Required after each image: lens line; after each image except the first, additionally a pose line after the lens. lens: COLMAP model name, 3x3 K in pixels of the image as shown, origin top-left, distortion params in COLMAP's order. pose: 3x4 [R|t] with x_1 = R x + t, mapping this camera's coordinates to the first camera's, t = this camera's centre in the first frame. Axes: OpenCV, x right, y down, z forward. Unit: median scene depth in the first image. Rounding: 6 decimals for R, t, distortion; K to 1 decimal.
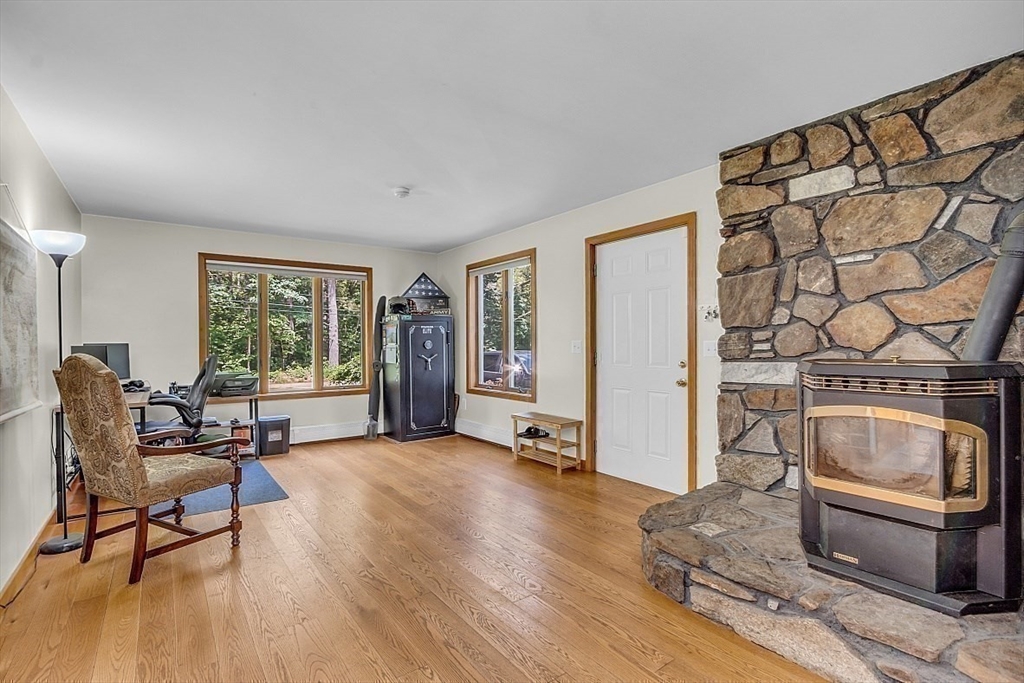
lens RADIAL K [[474.9, 0, 479.0], [0, 474.9, 341.8], [0, 0, 1]] dist [-0.009979, 0.000463]
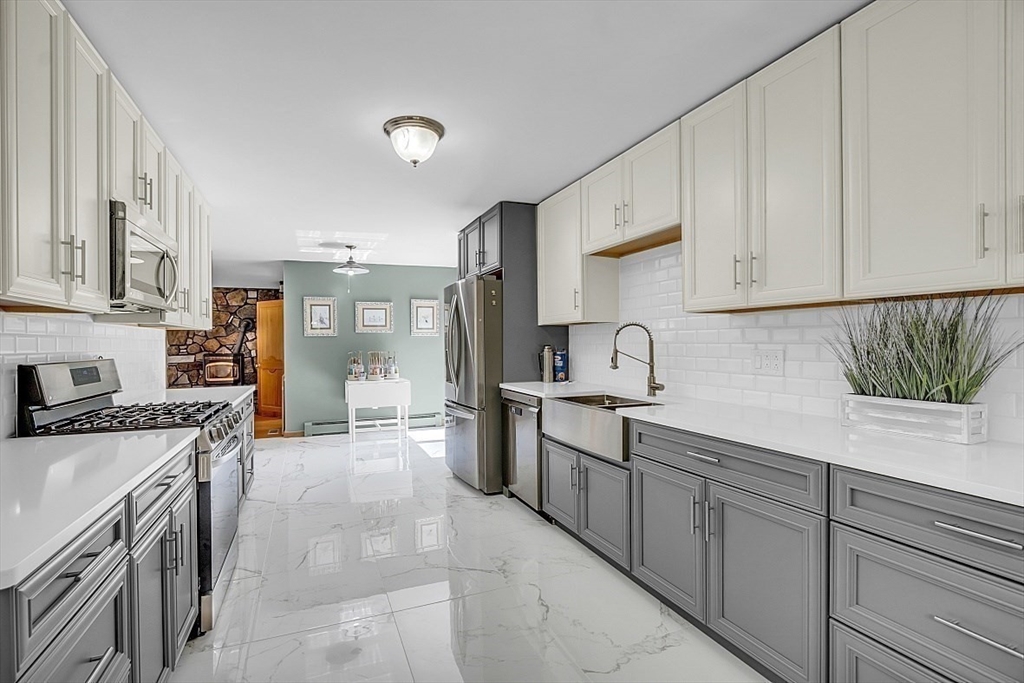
lens RADIAL K [[462.7, 0, 481.7], [0, 462.7, 344.2], [0, 0, 1]] dist [-0.016065, 0.000631]
pose [[0.237782, -0.004208, 0.971309, -2.185224], [0.006273, 0.999976, 0.002797, -0.034664], [-0.971298, 0.005428, 0.237803, -1.914677]]
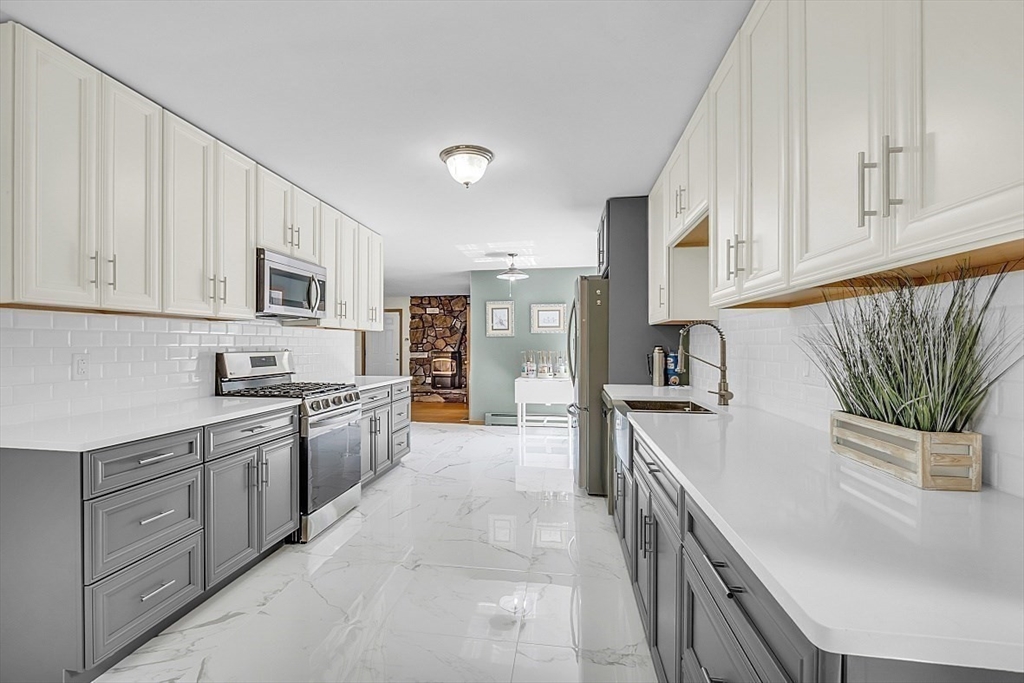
lens RADIAL K [[470.0, 0, 483.3], [0, 470.0, 344.8], [0, 0, 1]] dist [-0.011322, 0.001013]
pose [[0.701747, 0.001766, 0.712424, -2.049576], [-0.003495, 0.999993, 0.000964, -0.029128], [-0.712418, -0.003166, 0.701748, -2.384943]]
